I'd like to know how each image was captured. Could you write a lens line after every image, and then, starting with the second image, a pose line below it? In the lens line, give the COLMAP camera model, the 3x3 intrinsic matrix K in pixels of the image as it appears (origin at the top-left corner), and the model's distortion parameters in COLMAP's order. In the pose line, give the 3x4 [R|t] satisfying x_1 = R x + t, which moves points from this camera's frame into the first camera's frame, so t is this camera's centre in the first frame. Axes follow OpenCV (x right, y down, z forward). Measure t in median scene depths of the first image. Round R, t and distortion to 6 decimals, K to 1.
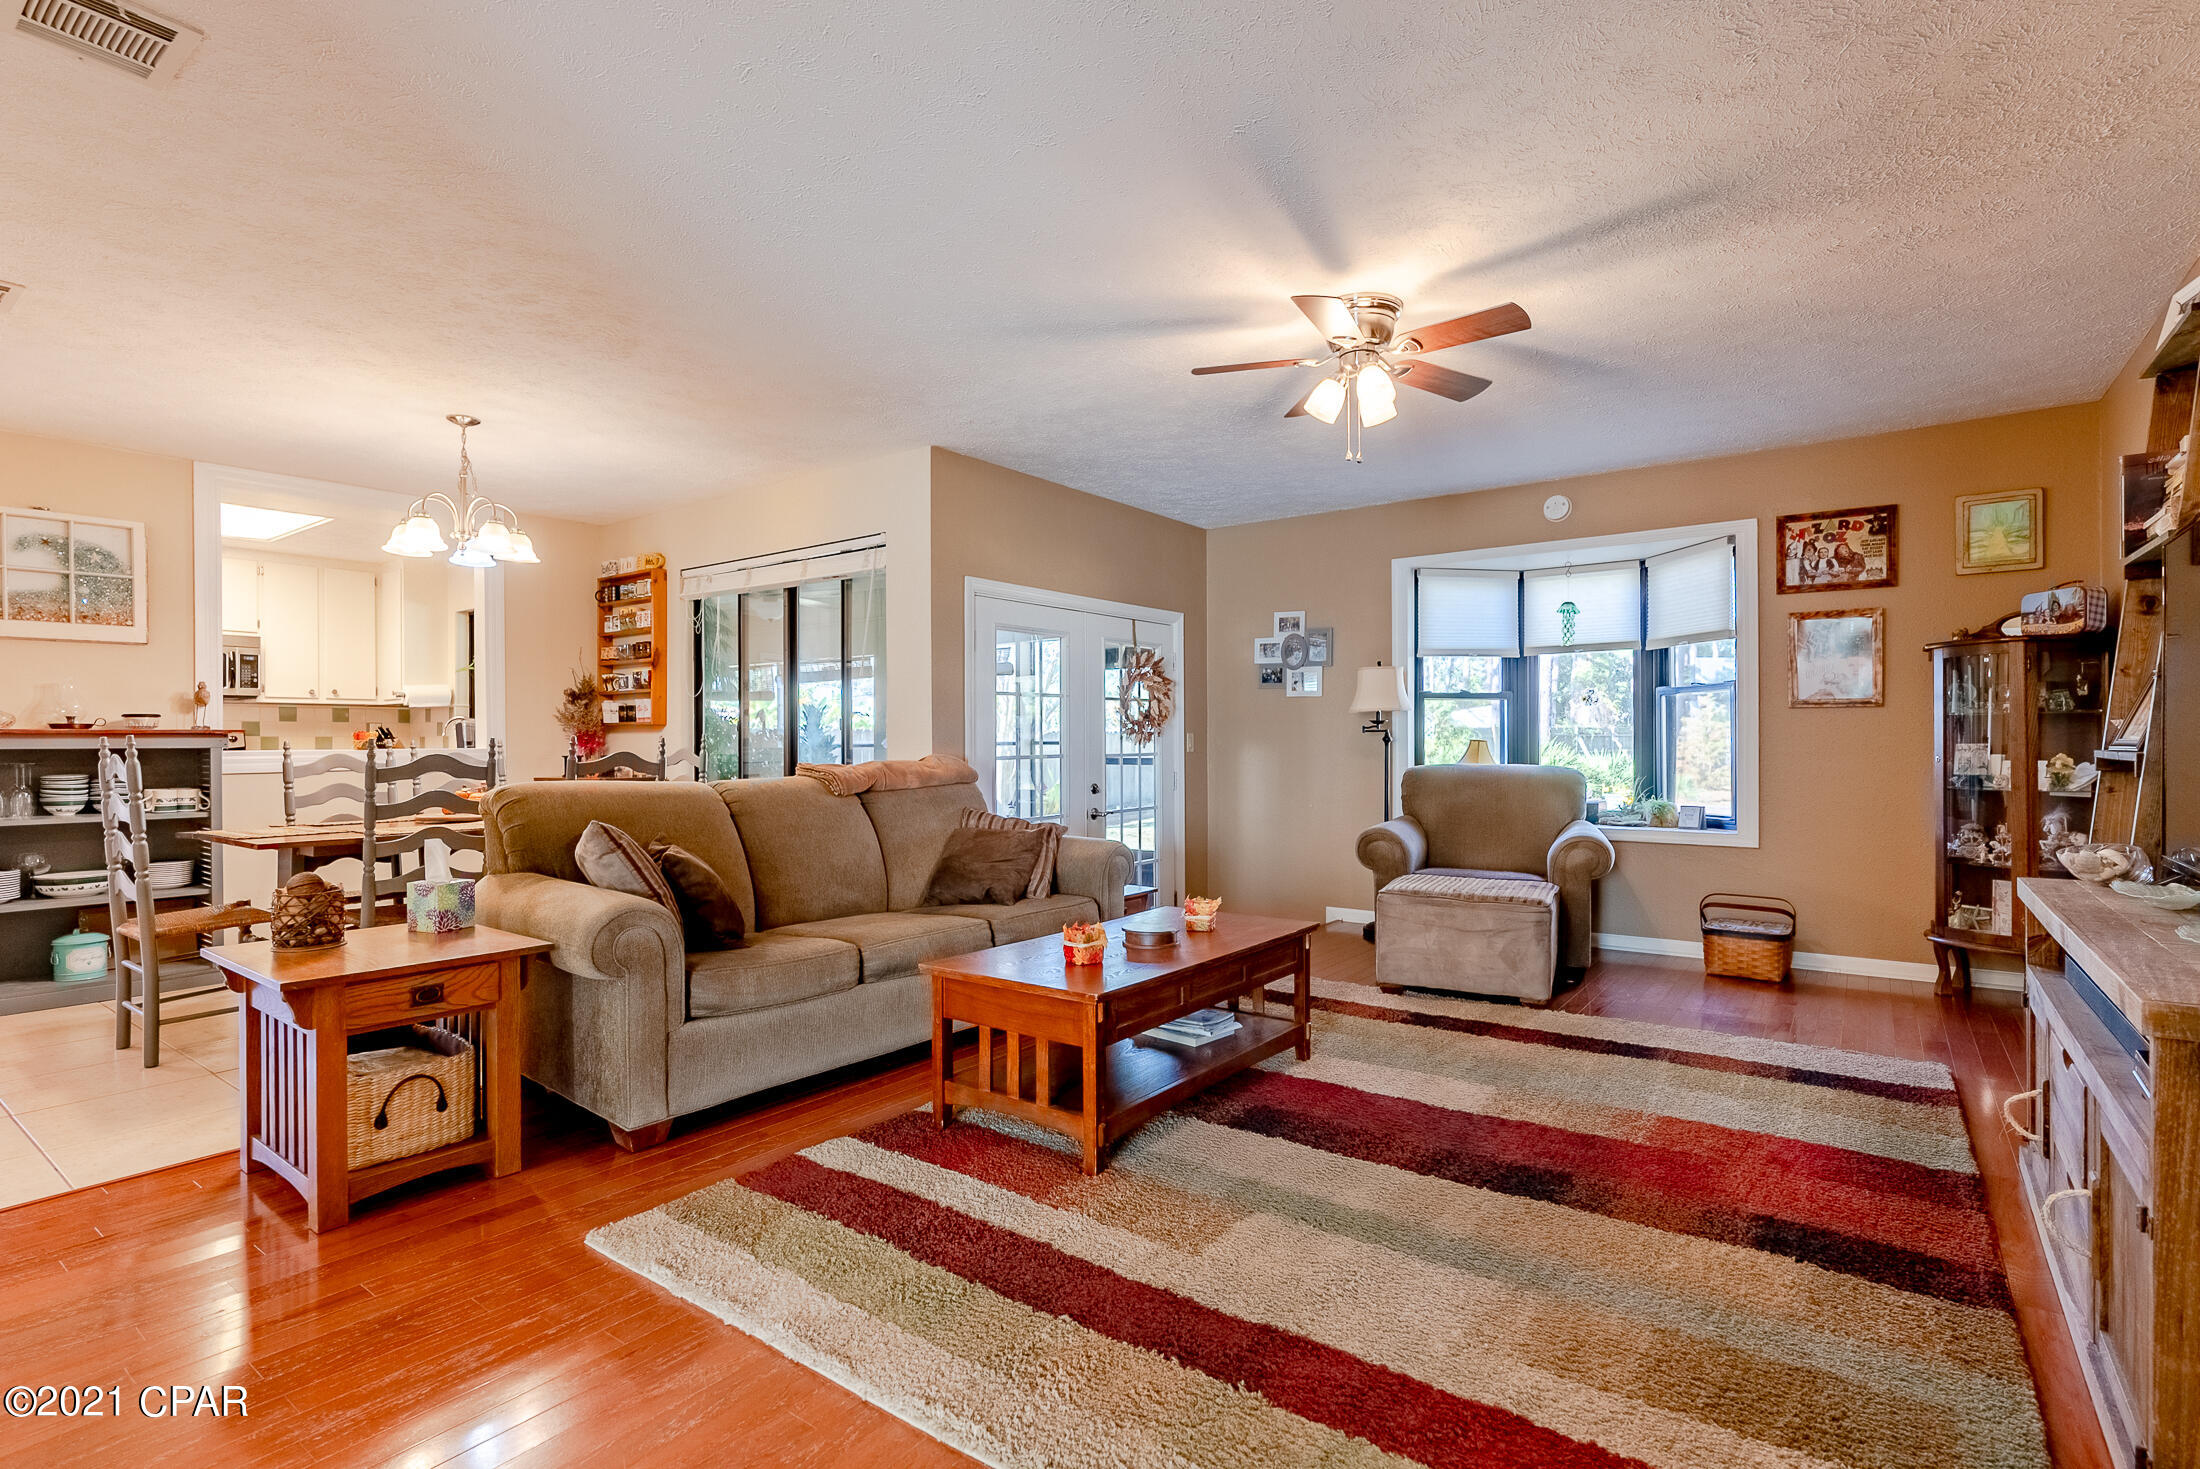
lens RADIAL K [[1009.6, 0, 1094.9], [0, 1009.6, 741.0], [0, 0, 1]] dist [-0.011719, 0.003306]
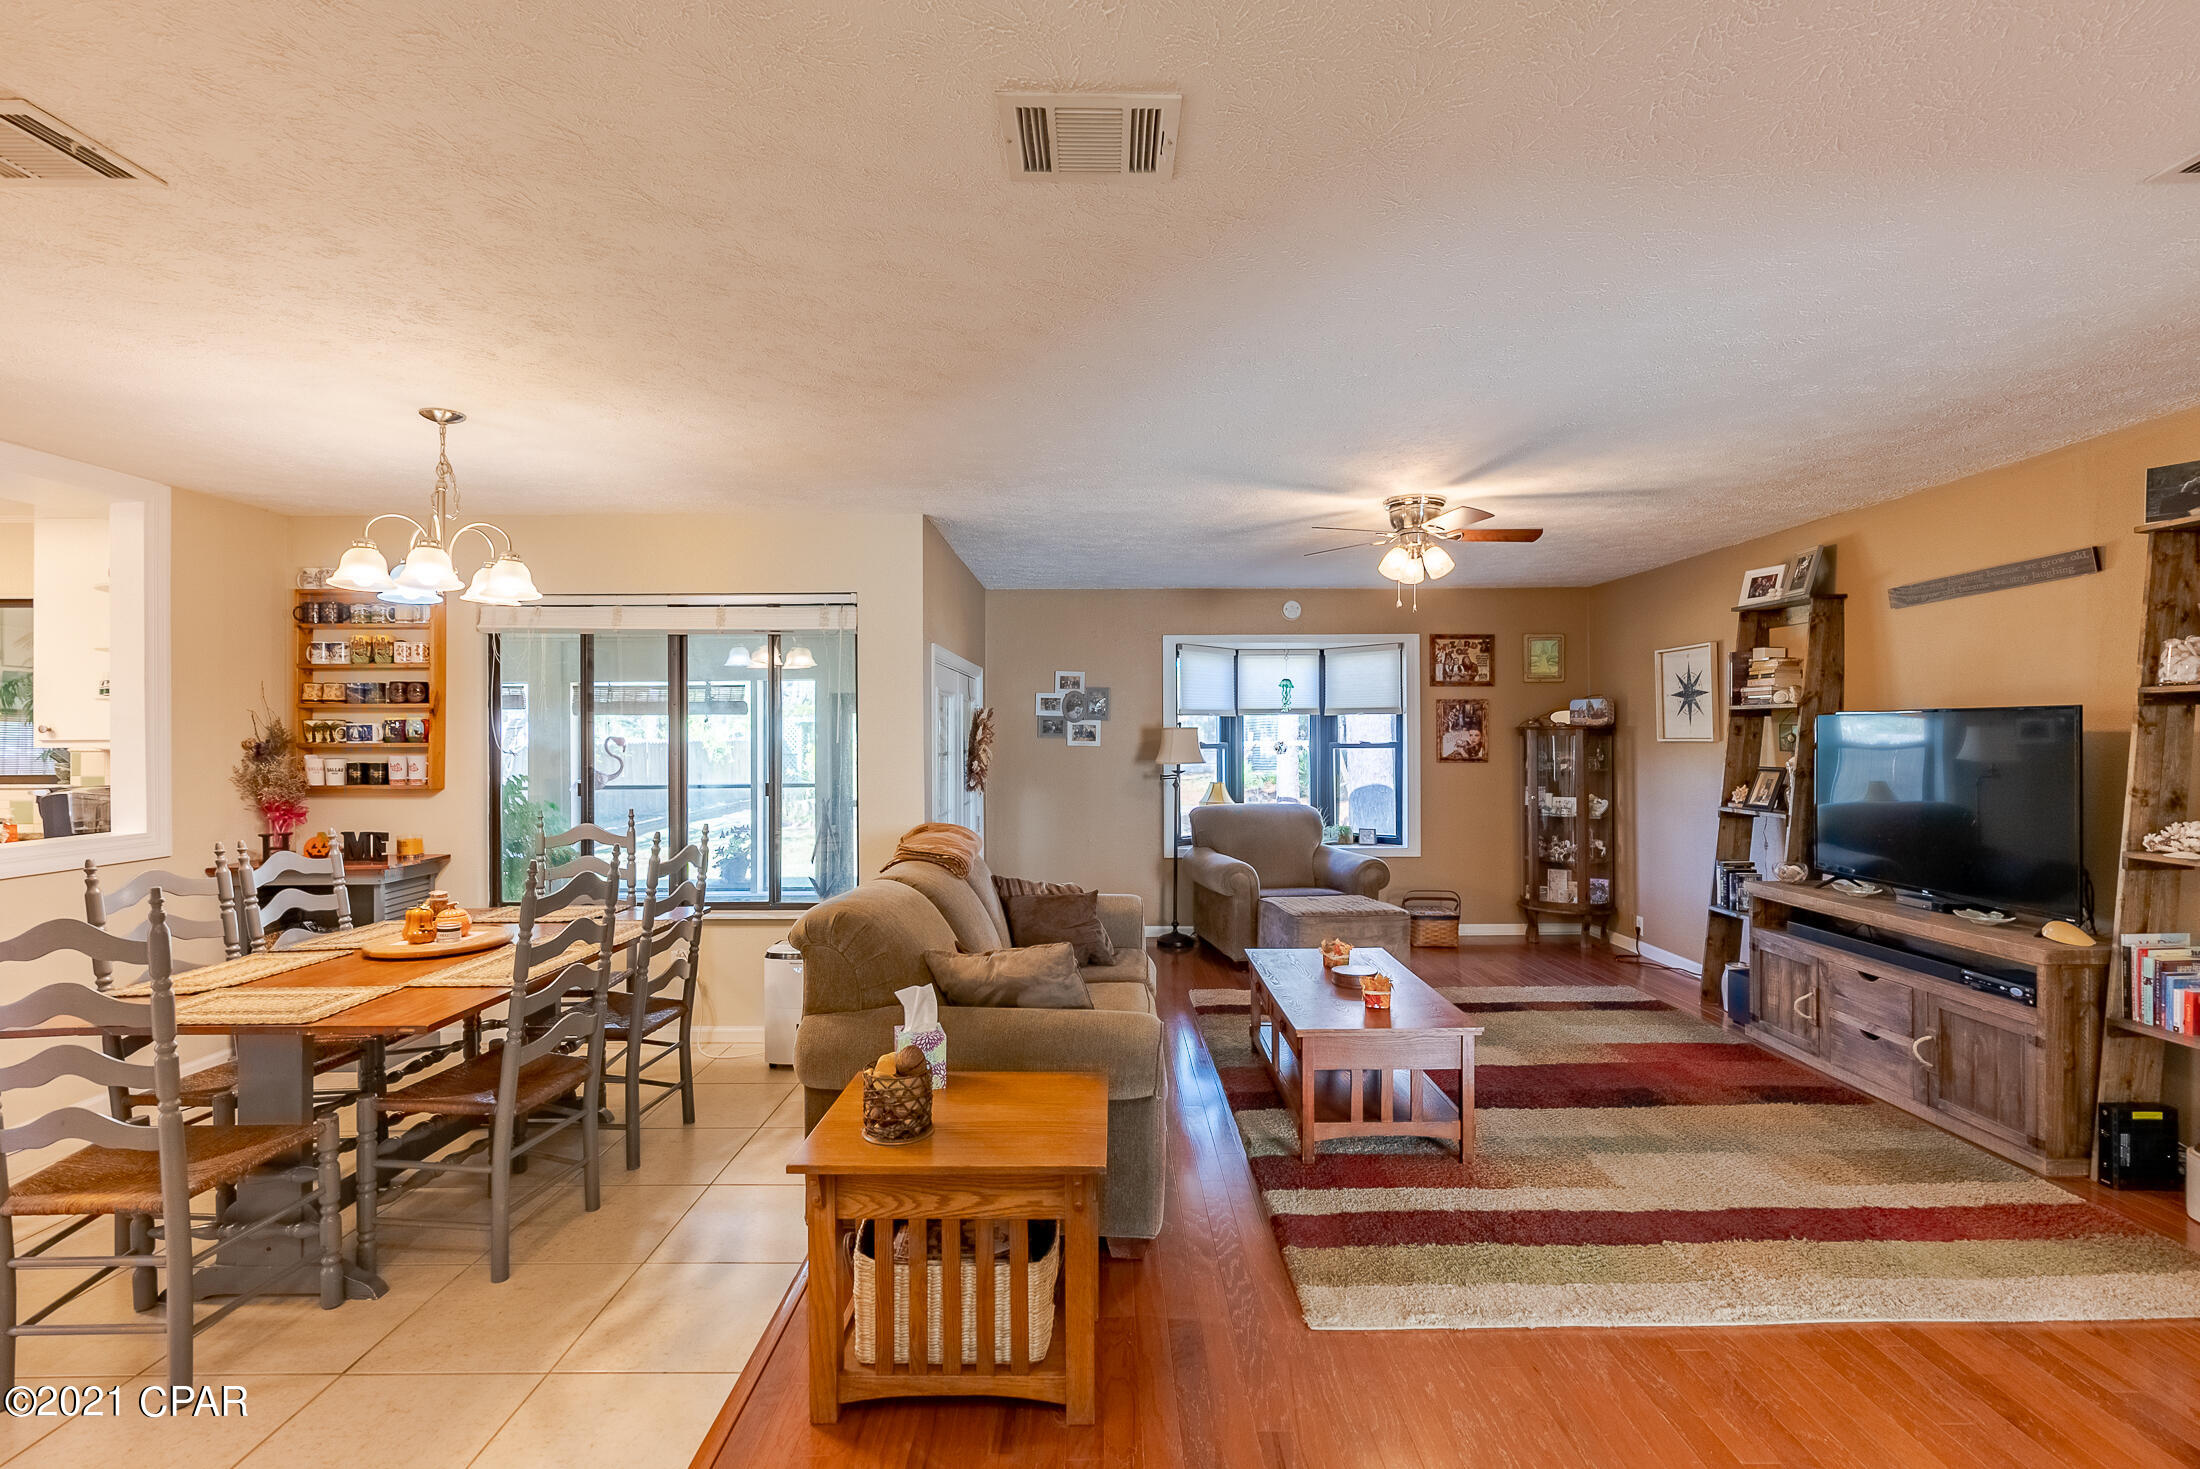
lens RADIAL K [[1009.6, 0, 1010.8], [0, 1009.6, 741.7], [0, 0, 1]] dist [-0.011719, 0.003306]
pose [[0.815350, -0.007148, 0.578925, -0.671488], [0.001098, 0.999941, 0.010800, -0.077960], [-0.578968, -0.008170, 0.815309, 0.136167]]
